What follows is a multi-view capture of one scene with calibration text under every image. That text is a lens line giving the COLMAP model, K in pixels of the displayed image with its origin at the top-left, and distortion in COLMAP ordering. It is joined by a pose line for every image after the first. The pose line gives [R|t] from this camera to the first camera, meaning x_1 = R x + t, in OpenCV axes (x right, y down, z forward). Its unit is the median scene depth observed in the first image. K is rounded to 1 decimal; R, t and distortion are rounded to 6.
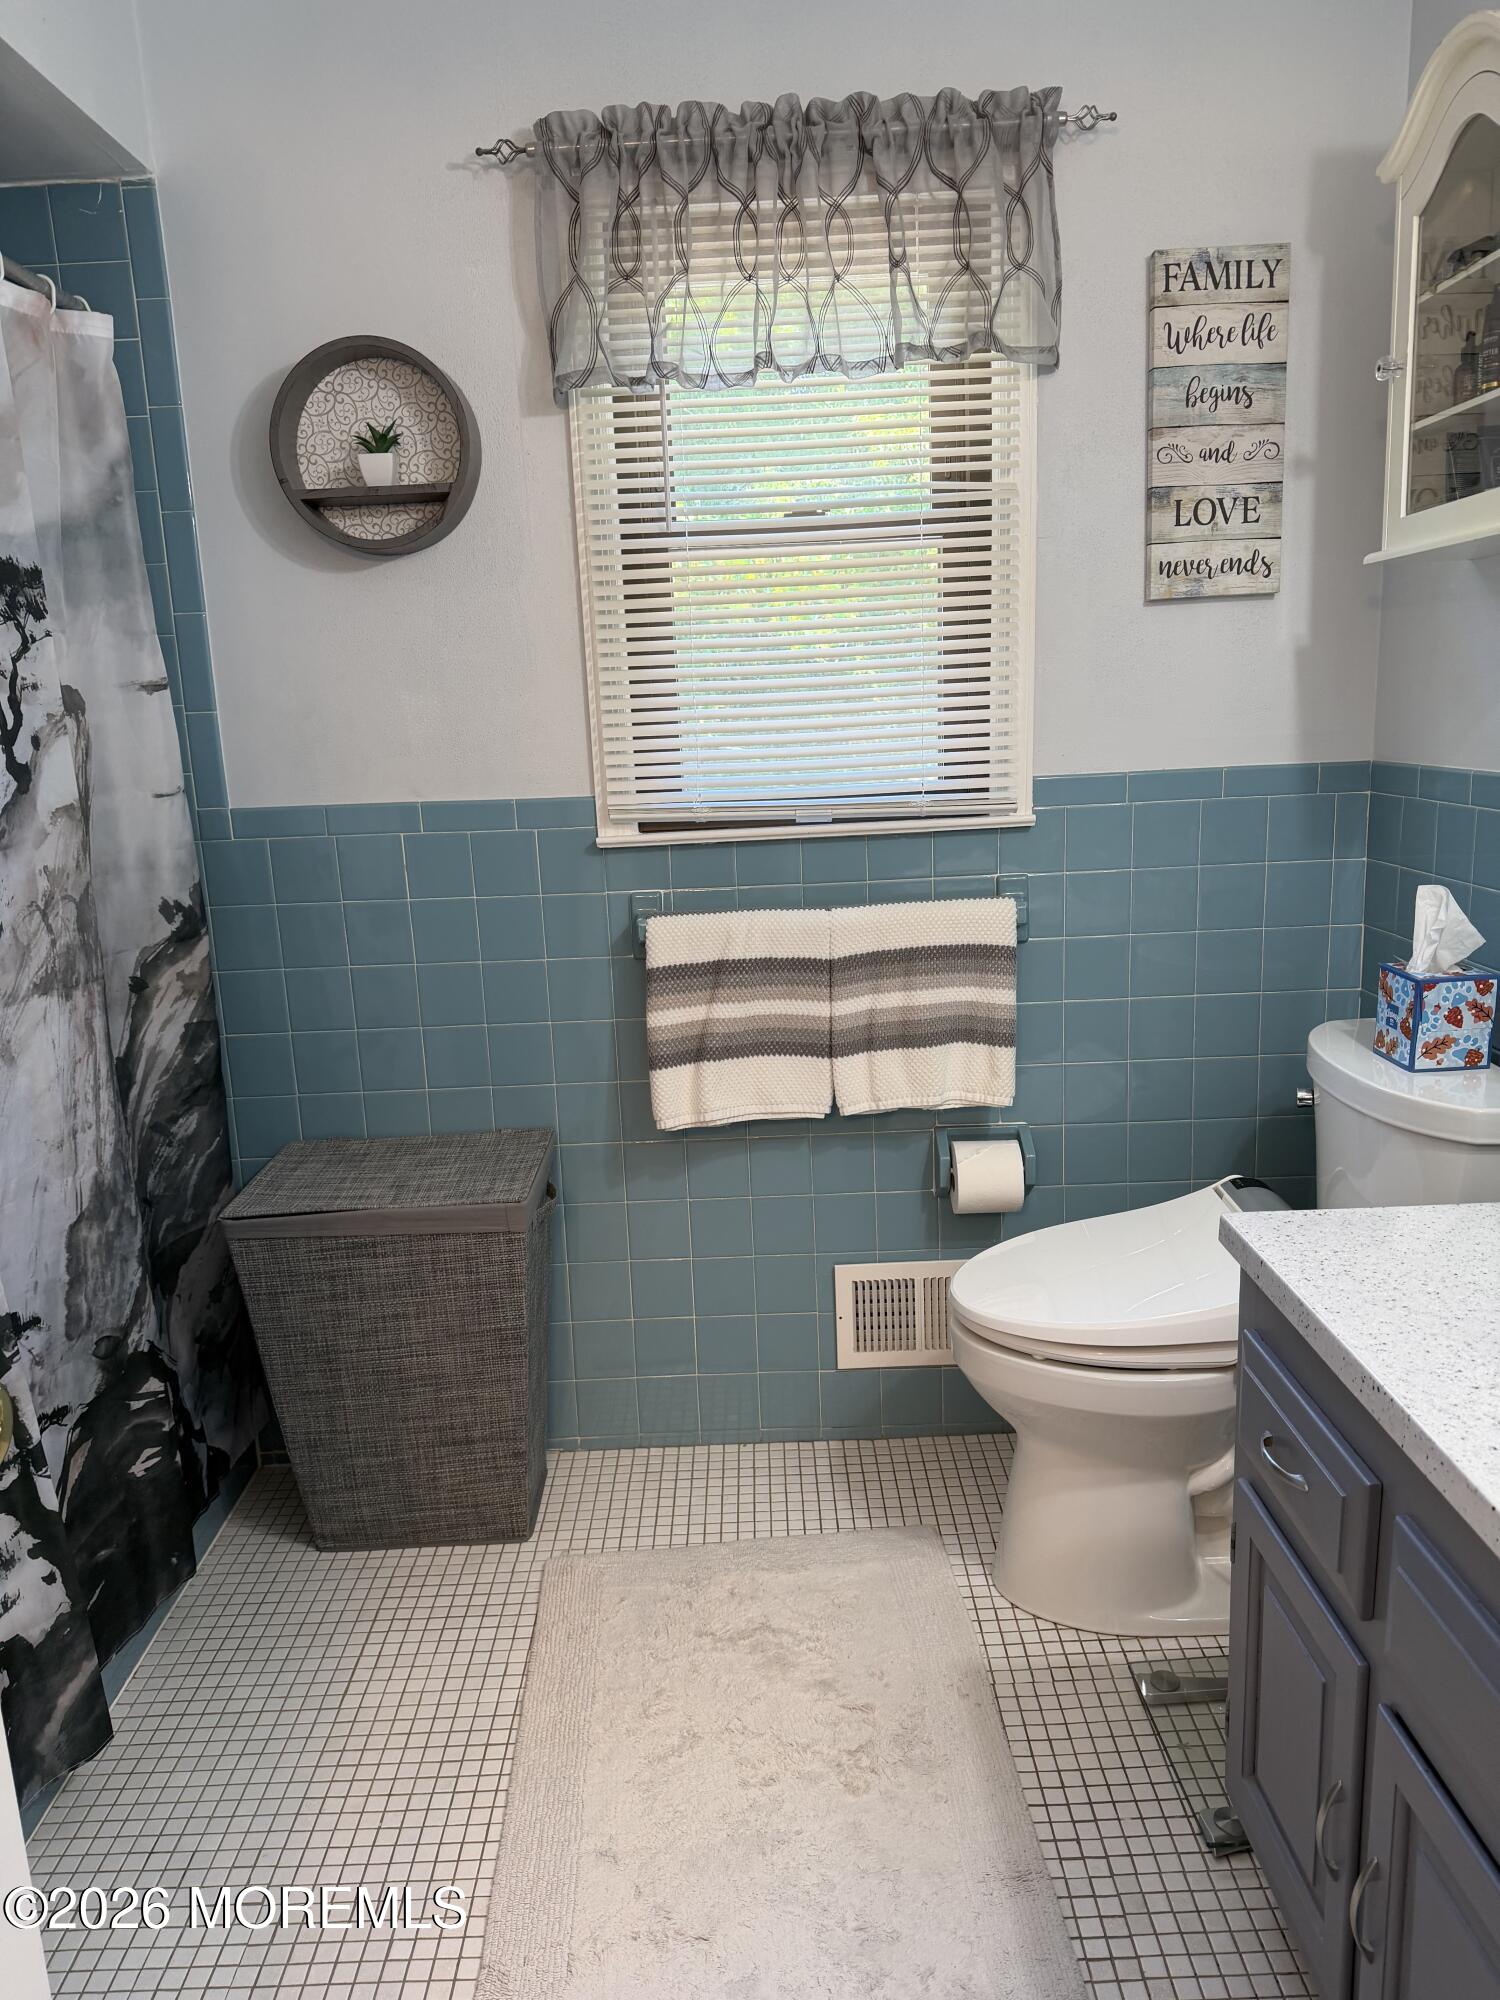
lens RADIAL K [[1425.4, 0, 753.2], [0, 1425.4, 992.9], [0, 0, 1]] dist [0.029586, -0.023740]
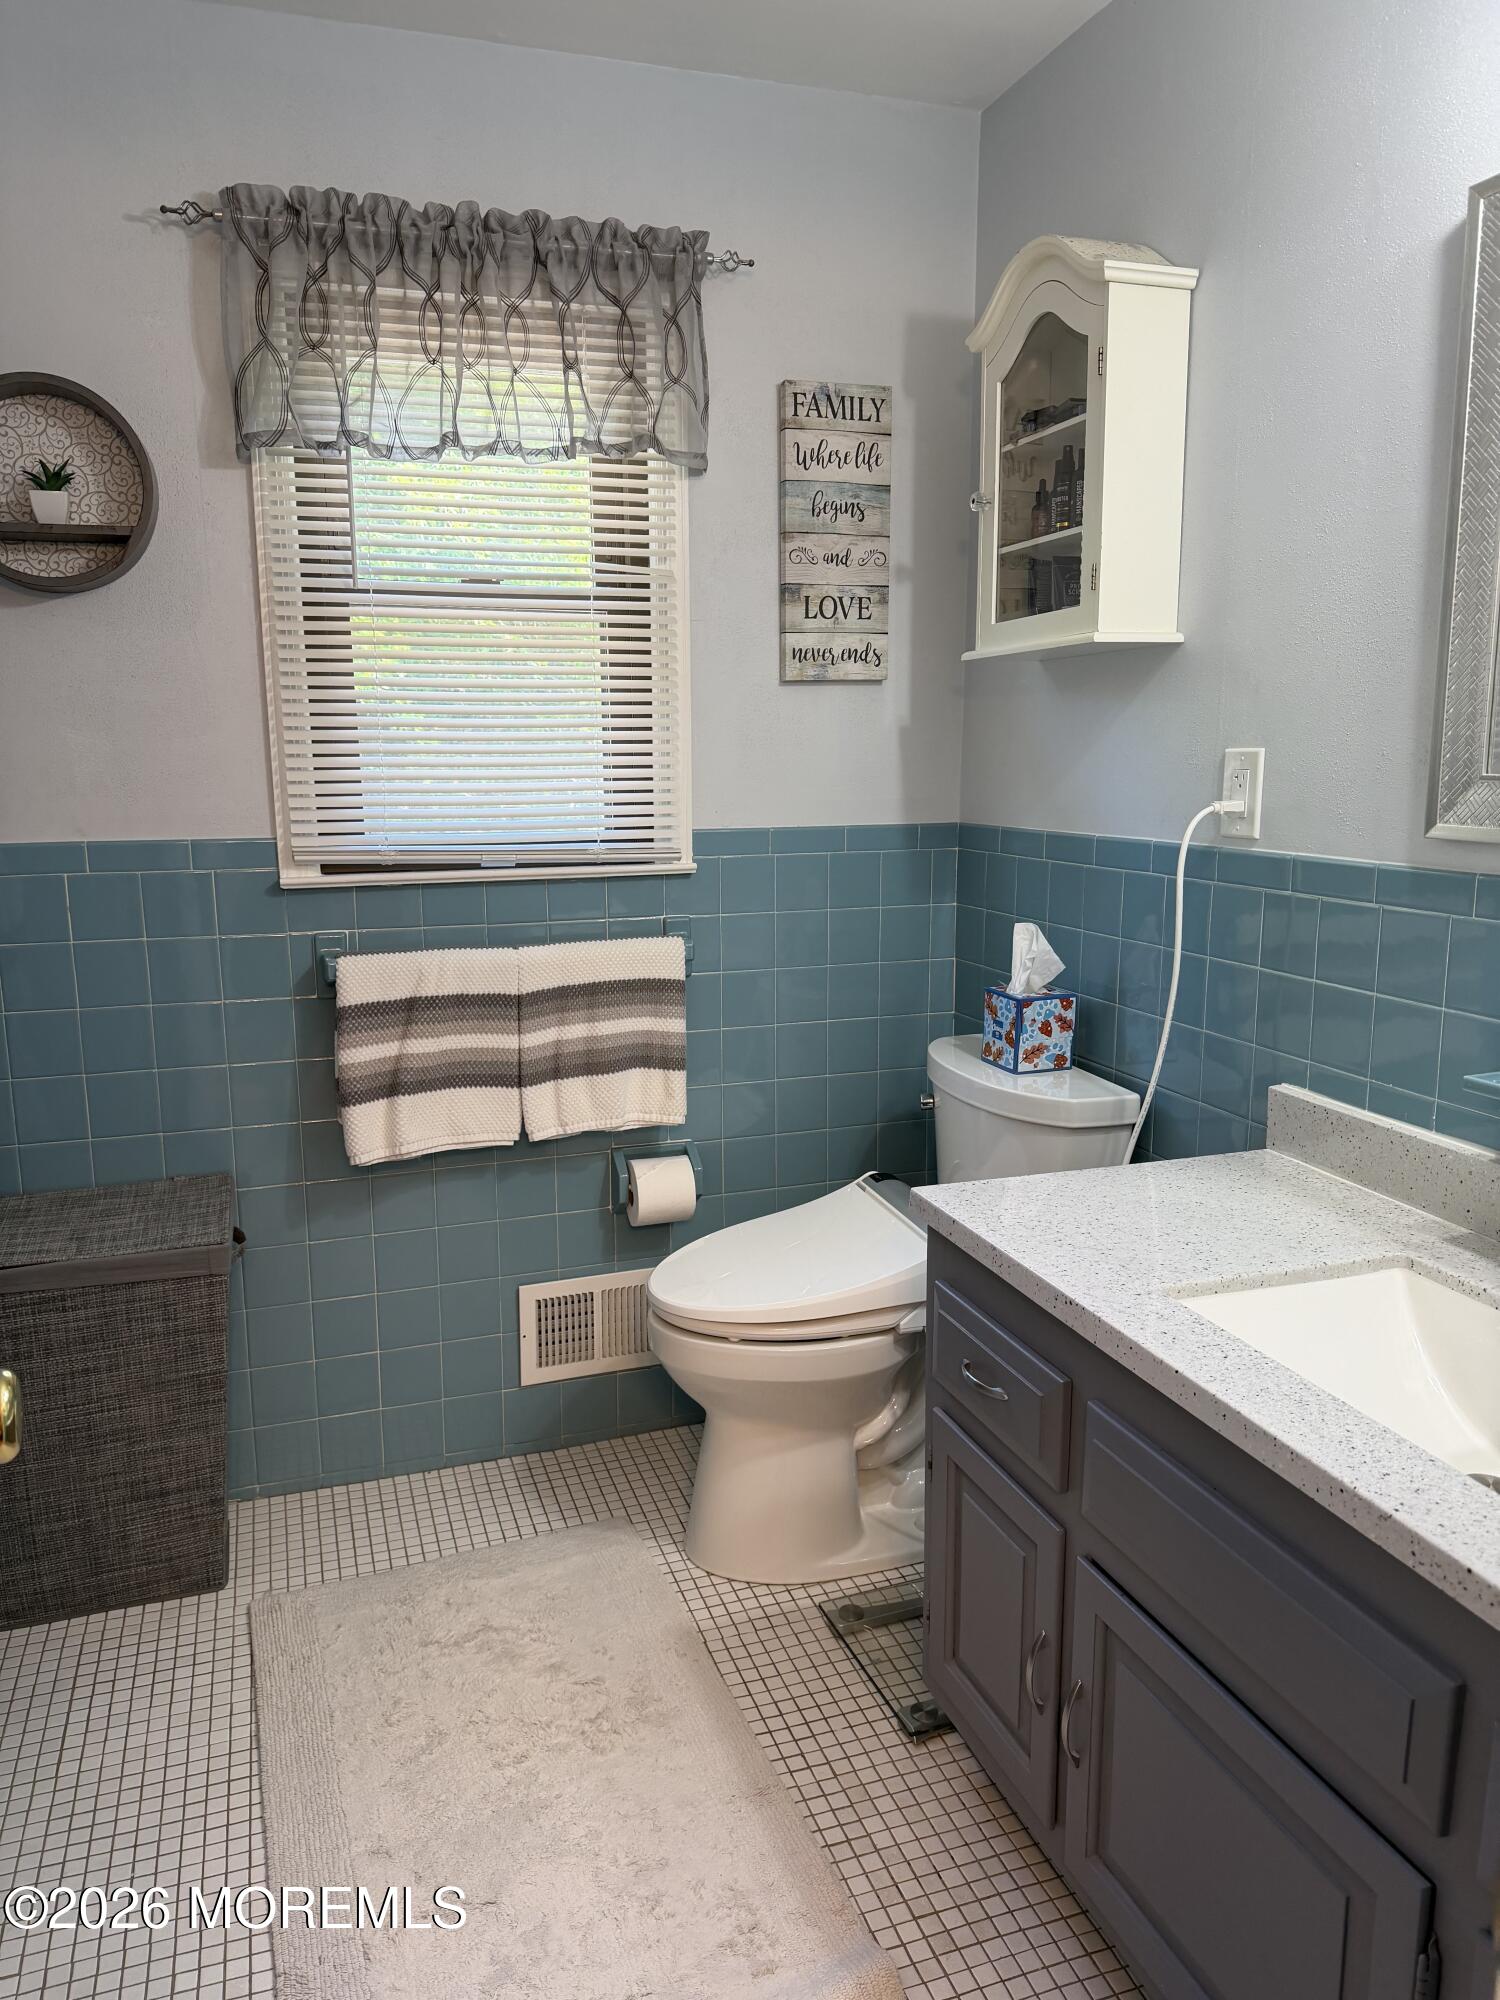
lens RADIAL K [[1399.6, 0, 743.6], [0, 1399.6, 999.8], [0, 0, 1]] dist [0.022488, -0.018751]
pose [[0.951605, -0.021868, 0.306545, -0.116076], [0.032746, 0.999002, -0.030389, 0.019136], [-0.305574, 0.038956, 0.951371, -0.055764]]
